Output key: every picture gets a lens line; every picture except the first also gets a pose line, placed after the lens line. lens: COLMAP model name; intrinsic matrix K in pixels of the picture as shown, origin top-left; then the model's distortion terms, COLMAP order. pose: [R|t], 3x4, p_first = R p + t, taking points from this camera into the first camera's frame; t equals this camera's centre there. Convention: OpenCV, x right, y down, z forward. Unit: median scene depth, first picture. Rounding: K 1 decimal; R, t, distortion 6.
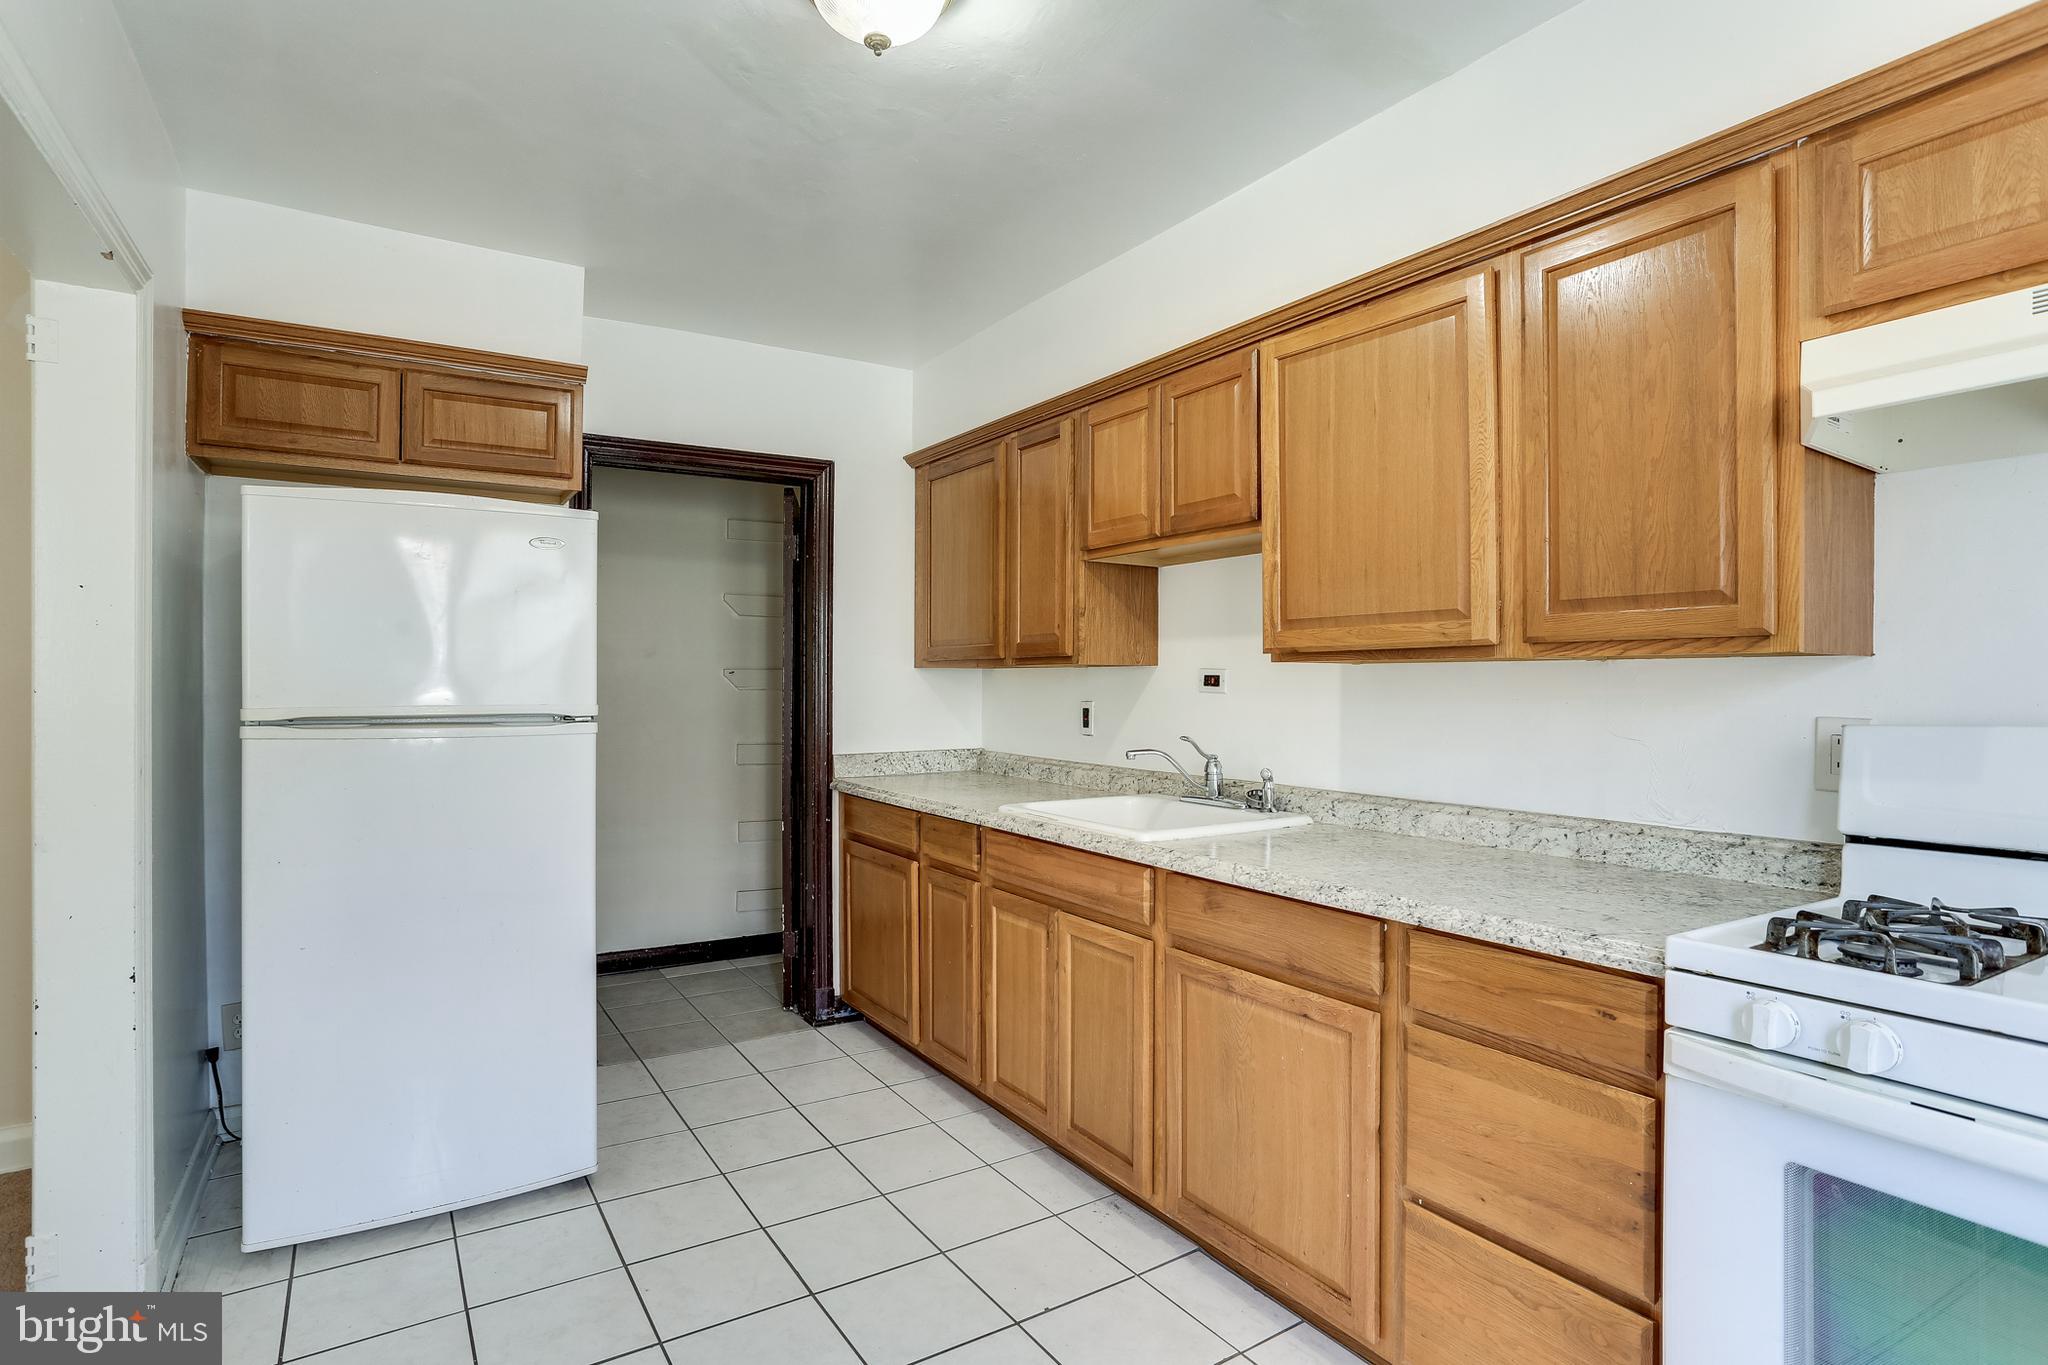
lens RADIAL K [[1039.0, 0, 1027.0], [0, 1039.0, 687.2], [0, 0, 1]] dist [-0.019742, 0.001203]
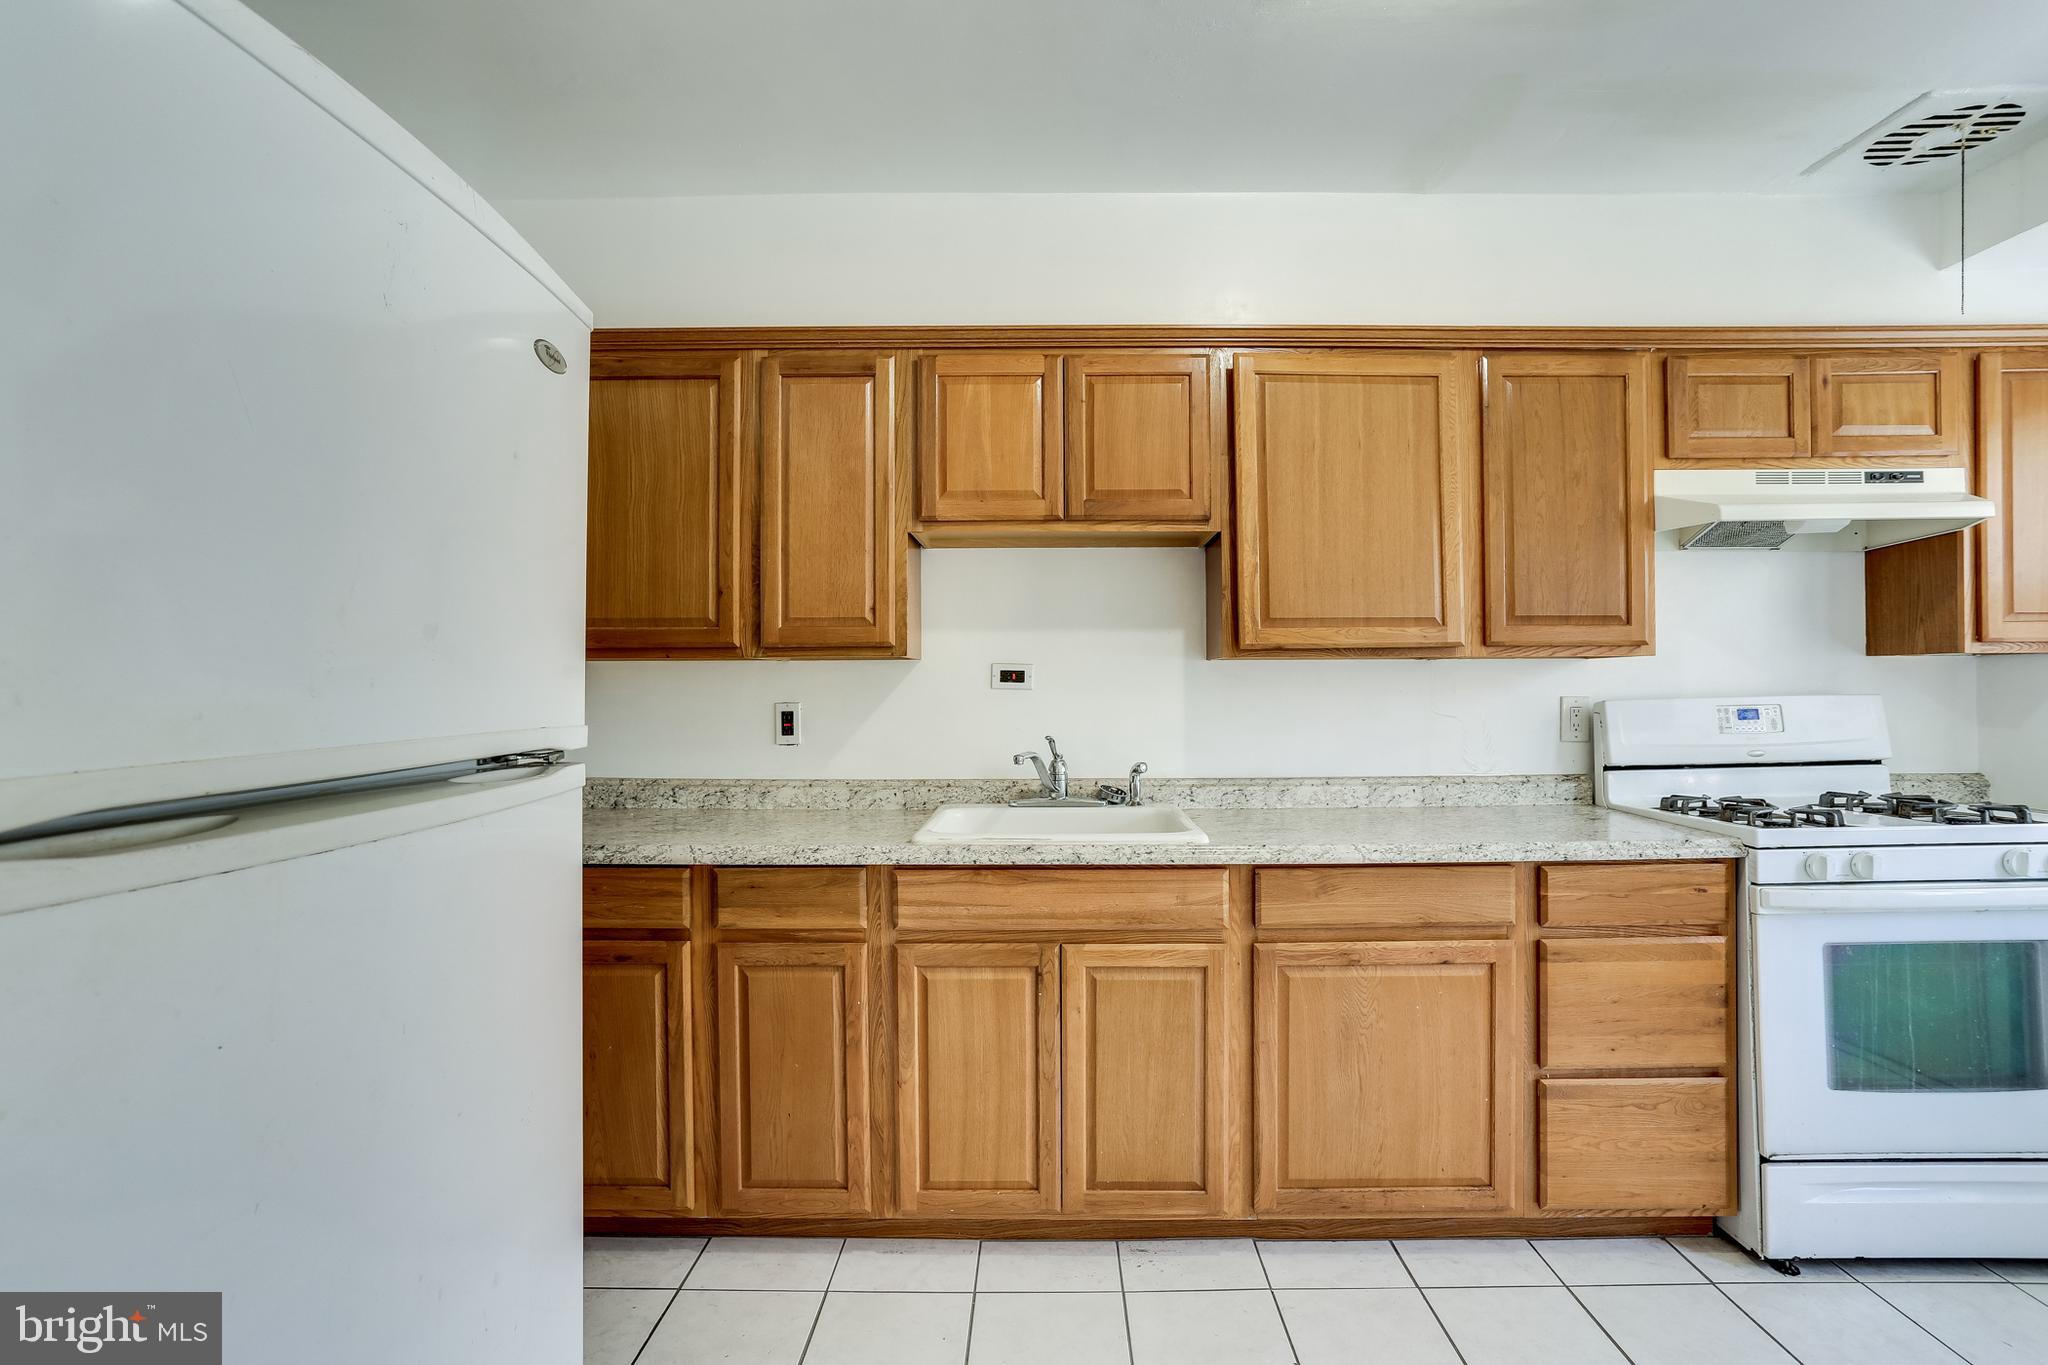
lens RADIAL K [[998.0, 0, 1040.0], [0, 998.0, 682.4], [0, 0, 1]] dist [-0.038212, 0.018711]
pose [[0.543761, -0.000034, 0.839240, -0.820294], [0.008704, 0.999946, -0.005599, 0.006253], [-0.839195, 0.010349, 0.543732, 0.703769]]
